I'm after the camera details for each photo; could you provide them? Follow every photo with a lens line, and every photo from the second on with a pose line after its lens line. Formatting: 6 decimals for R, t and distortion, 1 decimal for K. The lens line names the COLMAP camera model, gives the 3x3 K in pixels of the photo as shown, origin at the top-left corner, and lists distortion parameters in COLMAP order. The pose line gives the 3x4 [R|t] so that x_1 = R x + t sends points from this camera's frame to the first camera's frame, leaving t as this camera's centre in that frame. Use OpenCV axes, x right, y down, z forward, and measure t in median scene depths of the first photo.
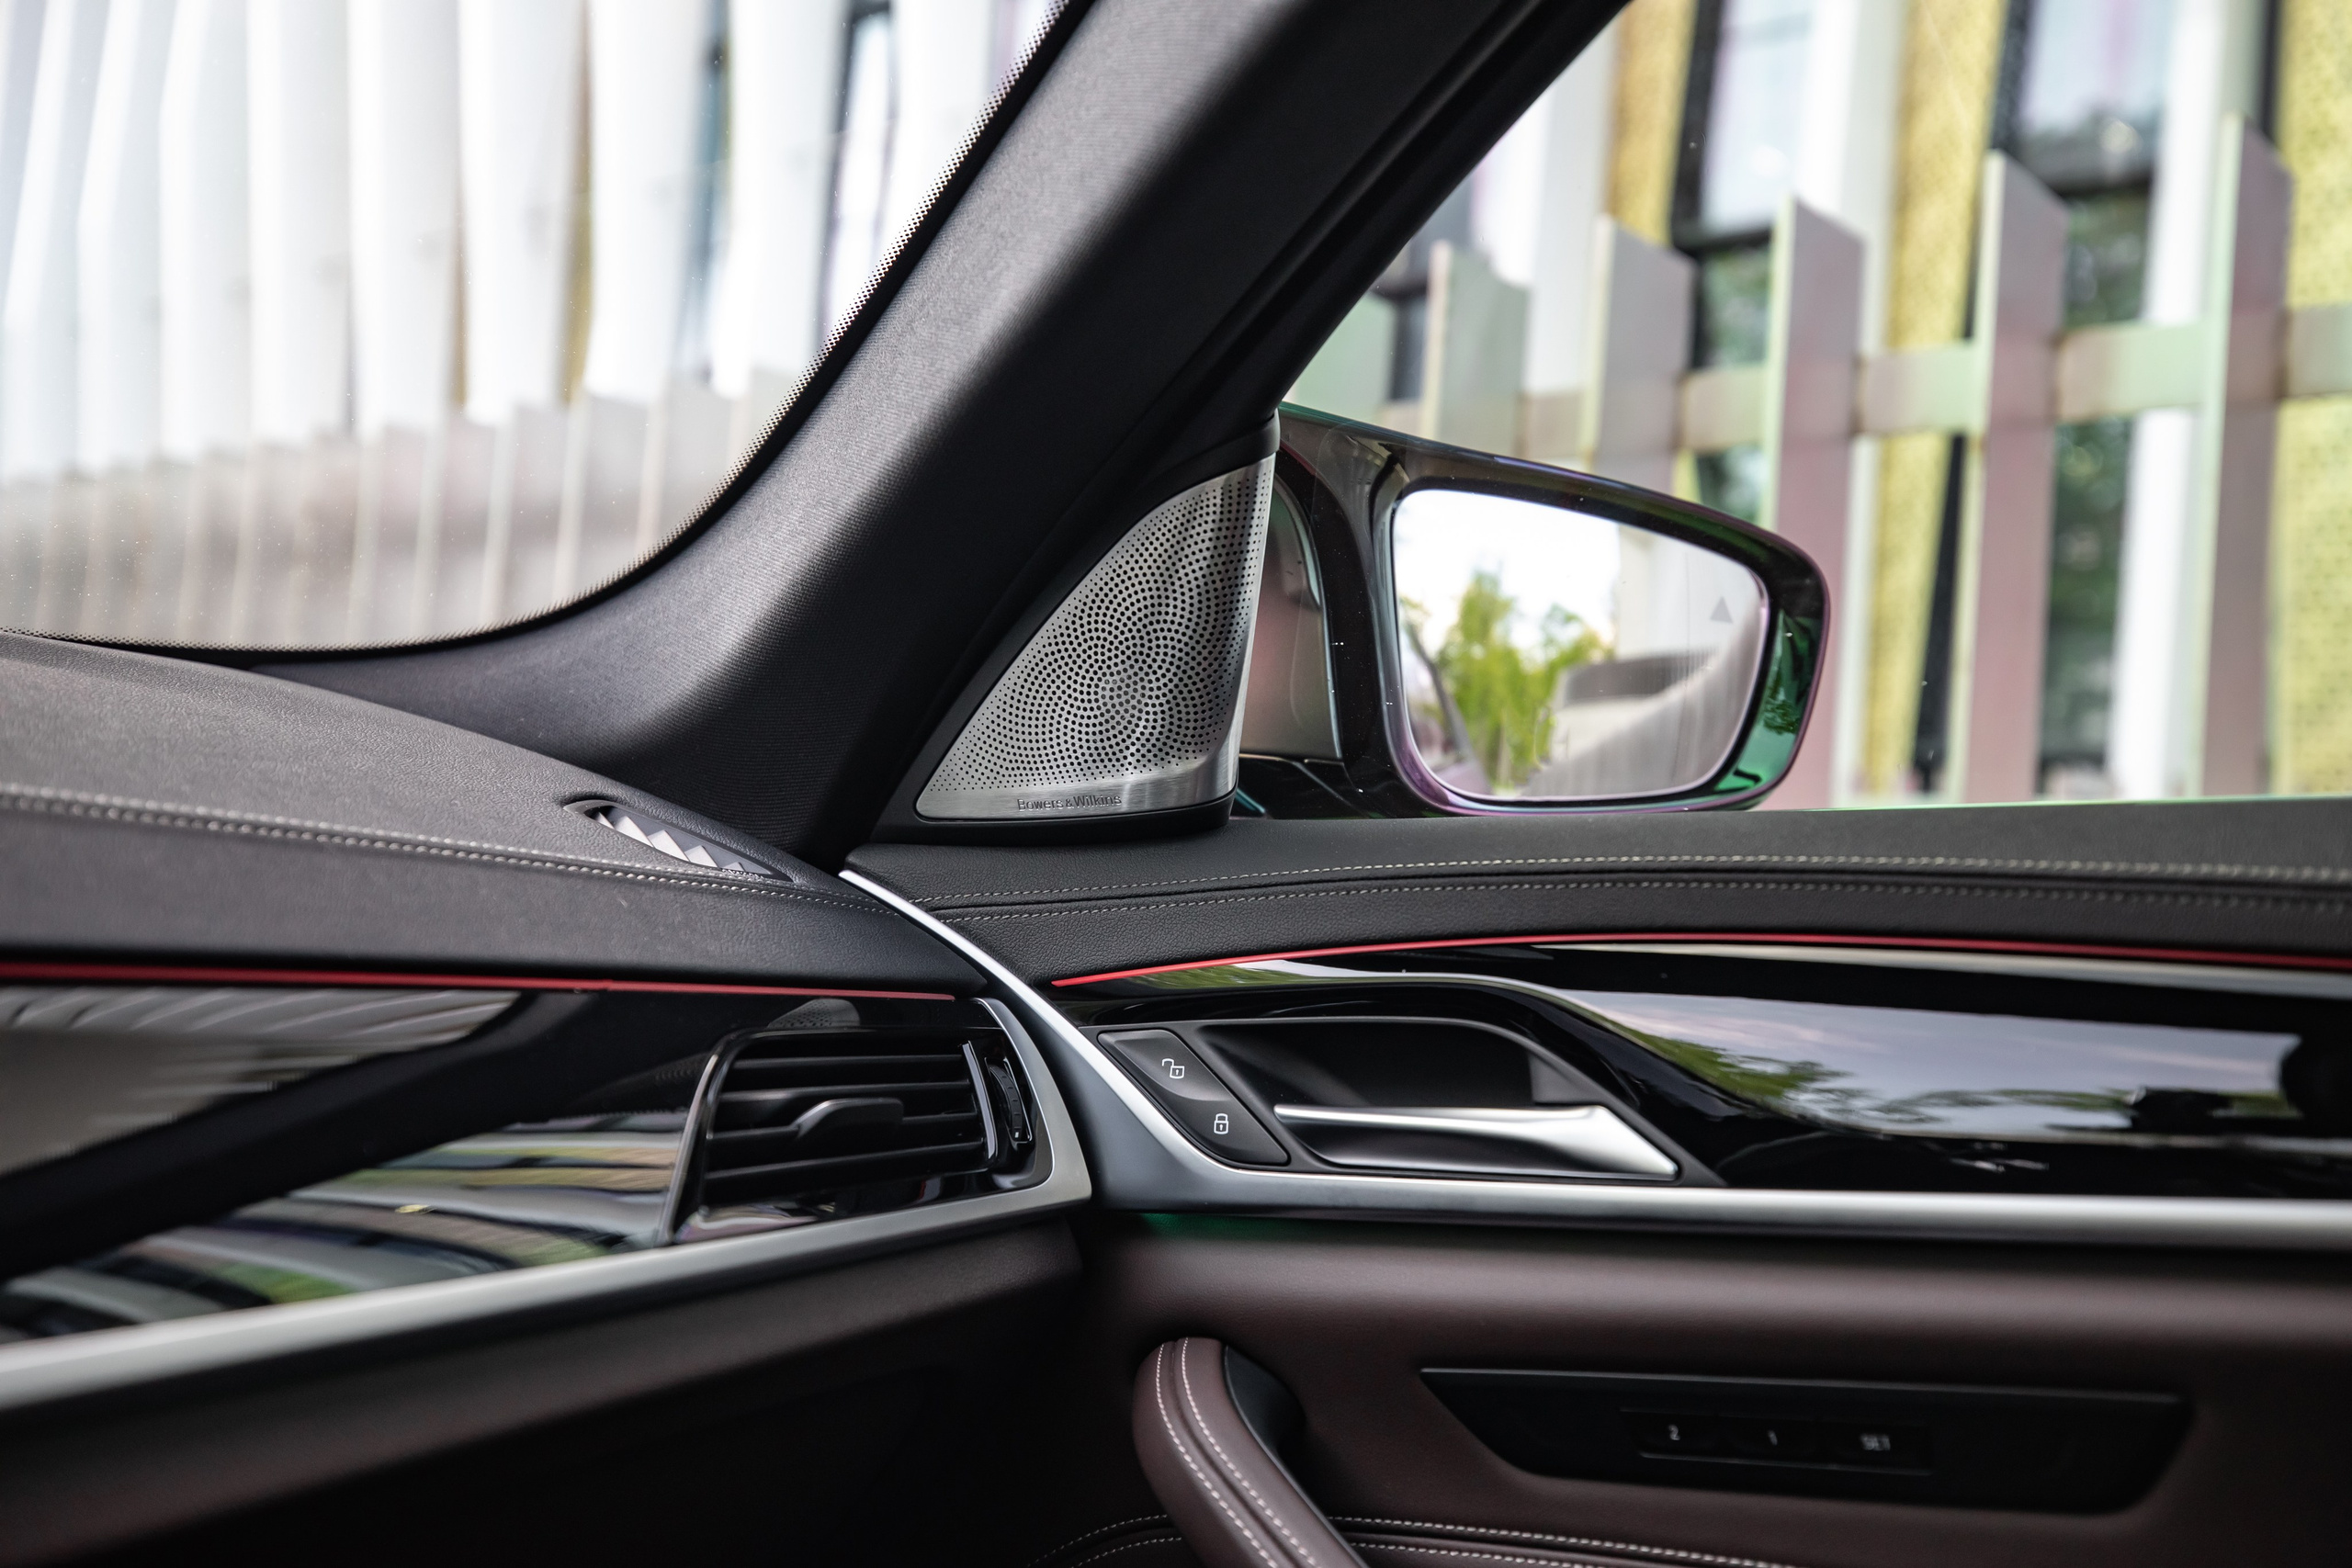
lens RADIAL K [[2214.3, 0, 1169.6], [0, 2214.3, 796.9], [0, 0, 1]] dist [0.021206, 0.000000]
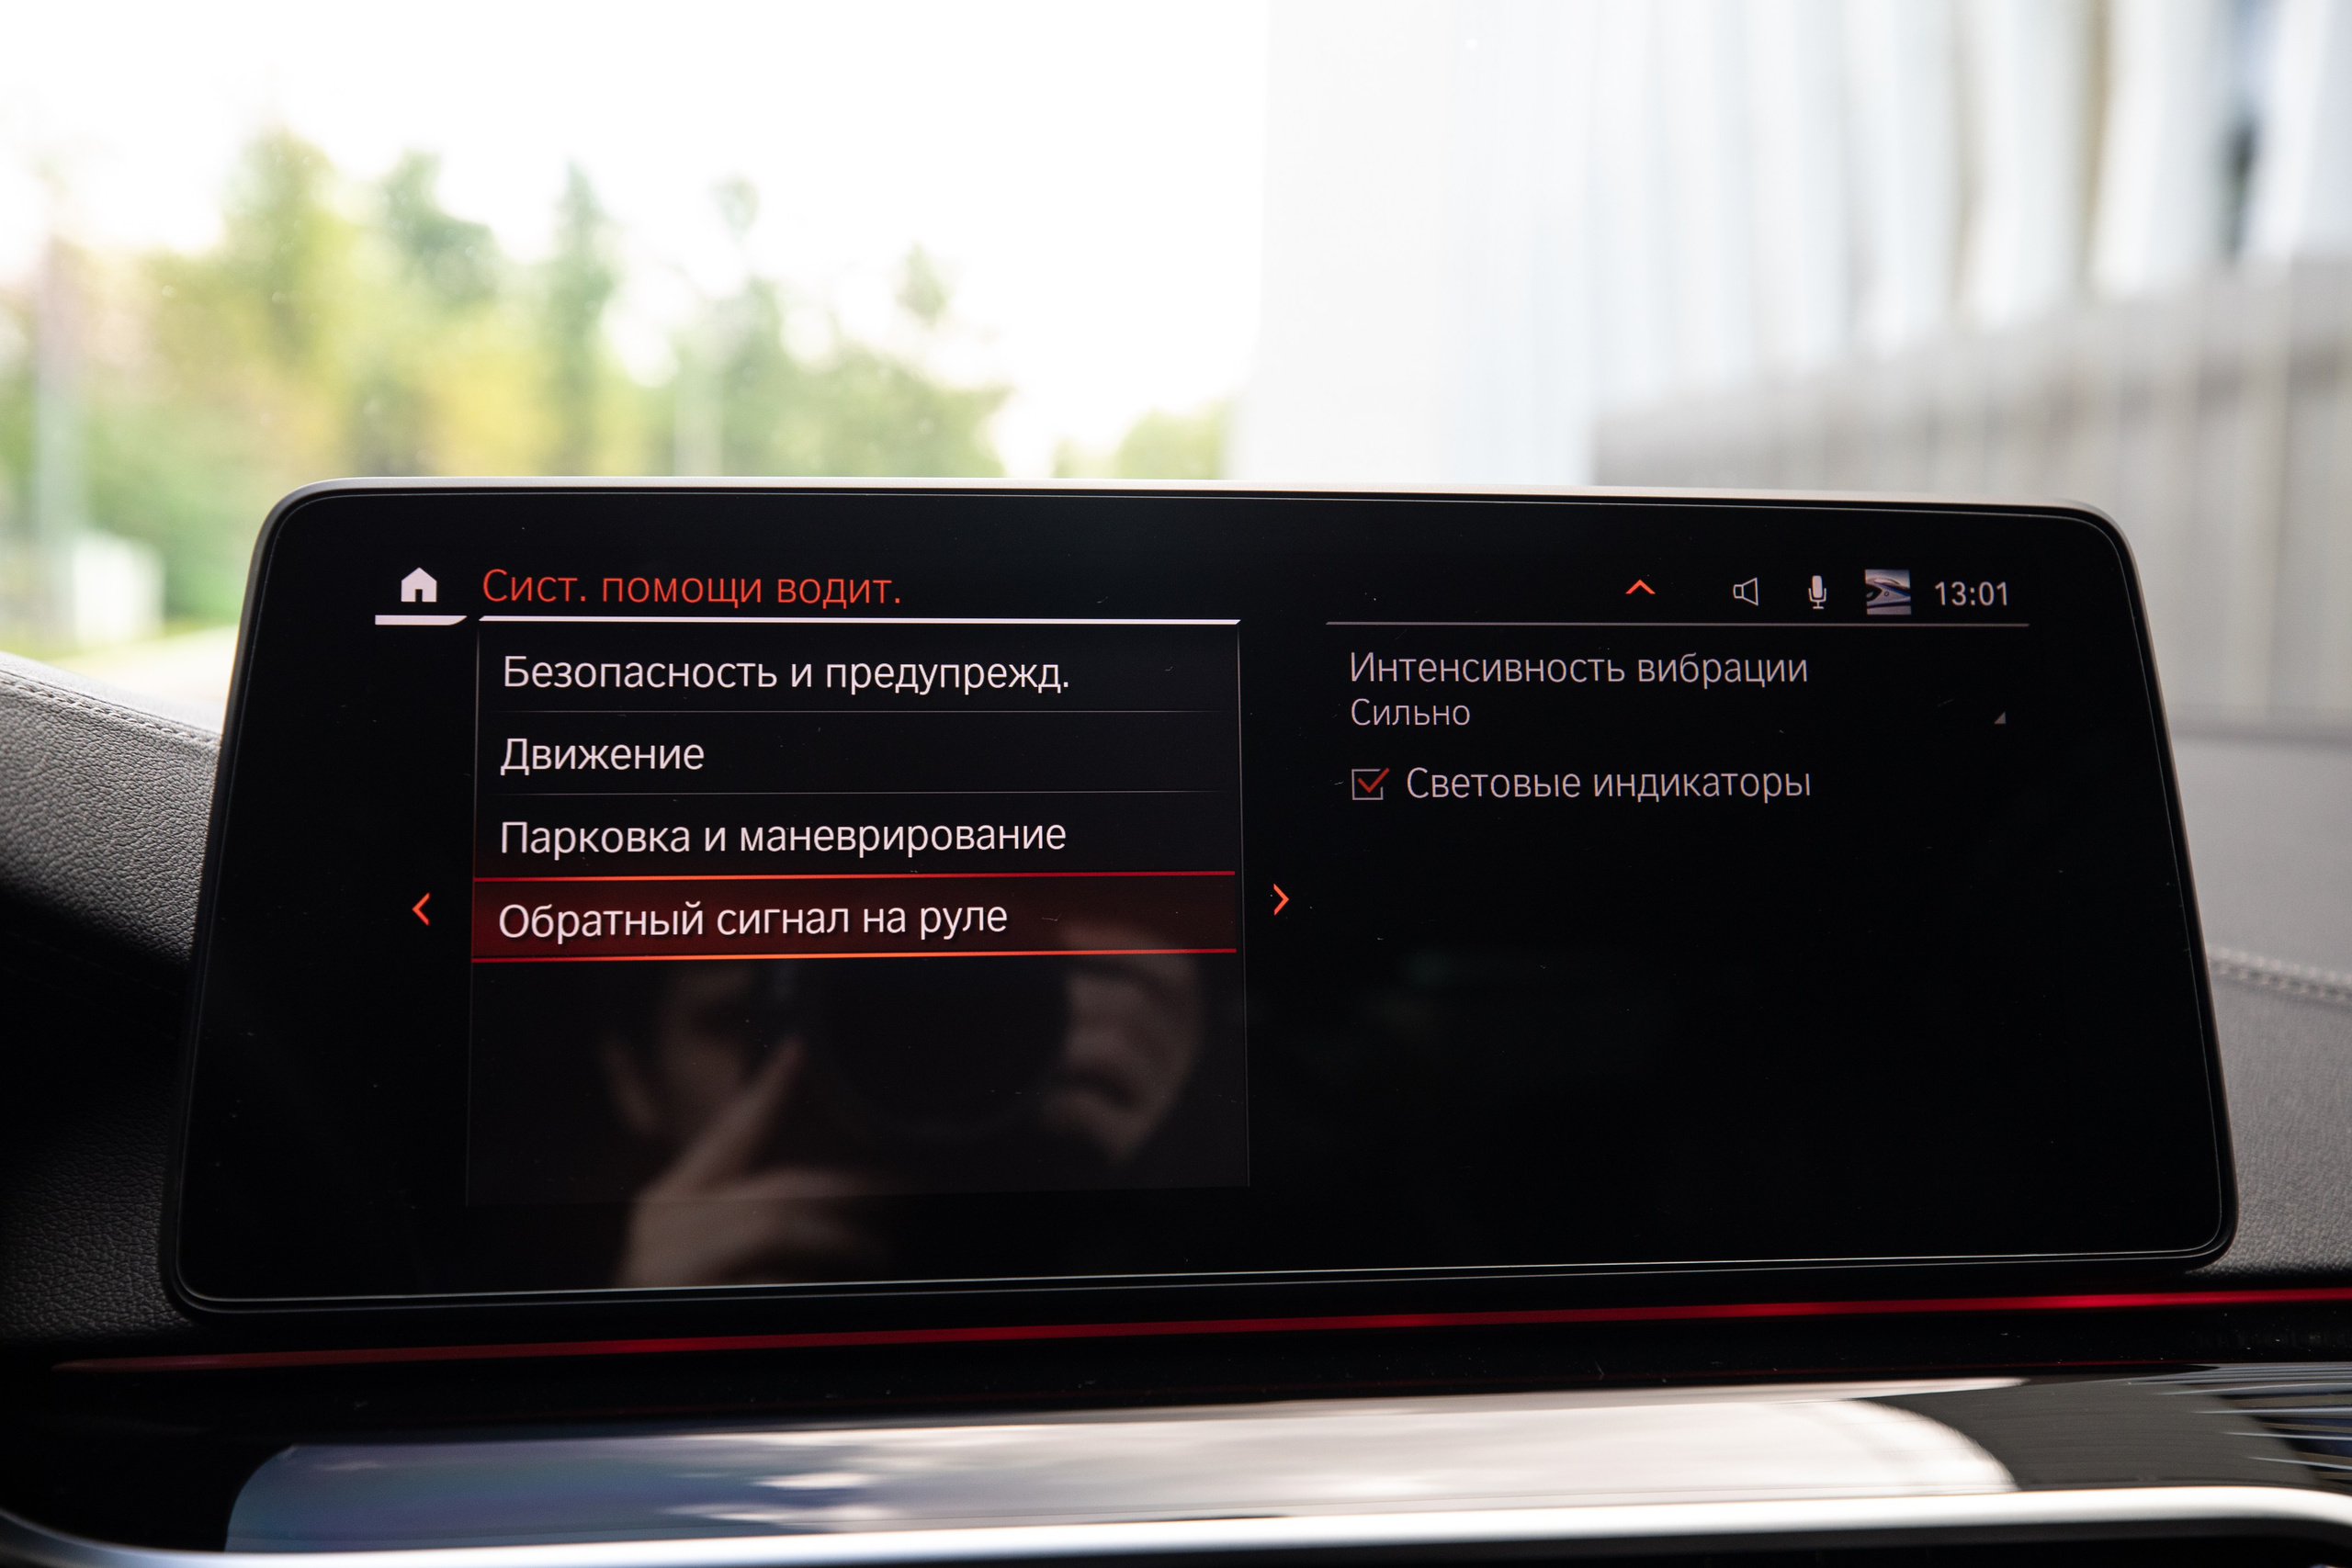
lens RADIAL K [[2214.3, 0, 1162.2], [0, 2214.3, 779.5], [0, 0, 1]] dist [0.021206, 0.000000]
pose [[0.797059, -0.014436, -0.603729, -0.431365], [0.062706, 0.996289, 0.058964, -0.159577], [0.600637, -0.084855, 0.795006, -0.191568]]
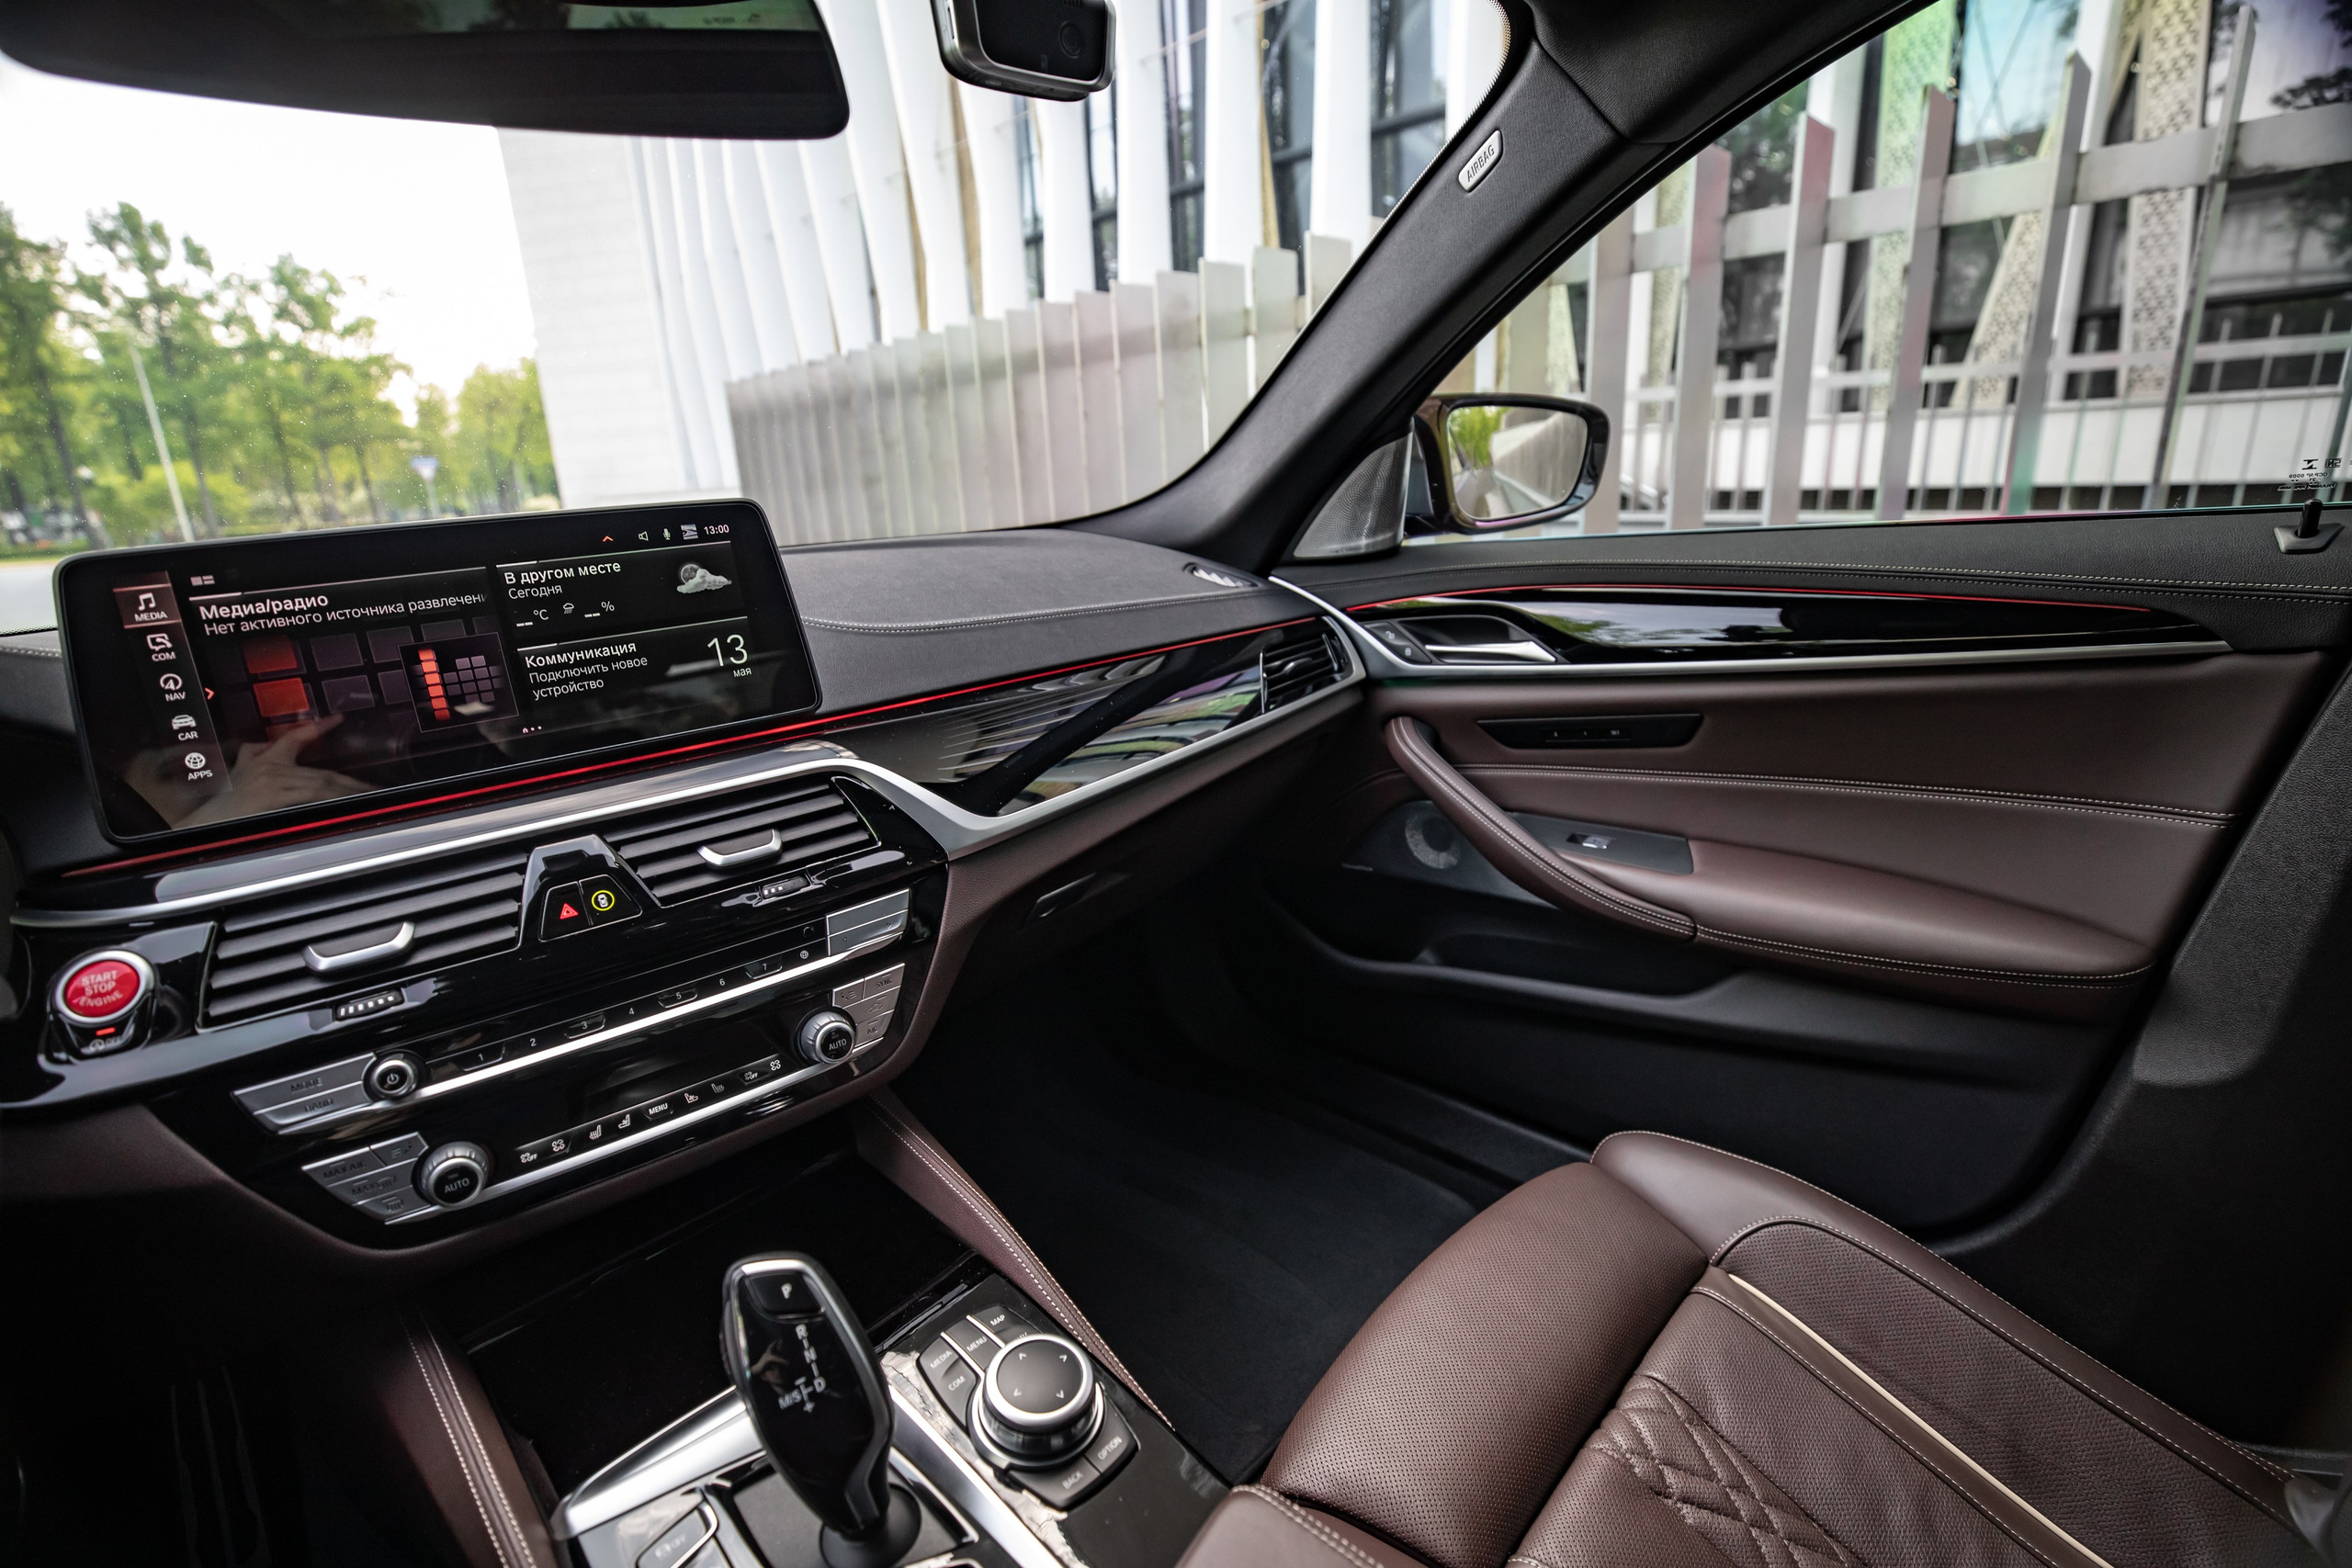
lens RADIAL K [[1063.1, 0, 1175.5], [0, 1063.1, 780.5], [0, 0, 1]] dist [-0.036462, 0.008435]
pose [[0.986555, -0.088409, -0.137454, -0.107648], [0.128299, 0.939953, 0.316272, -0.194418], [0.101239, -0.329655, 0.938658, -0.502018]]
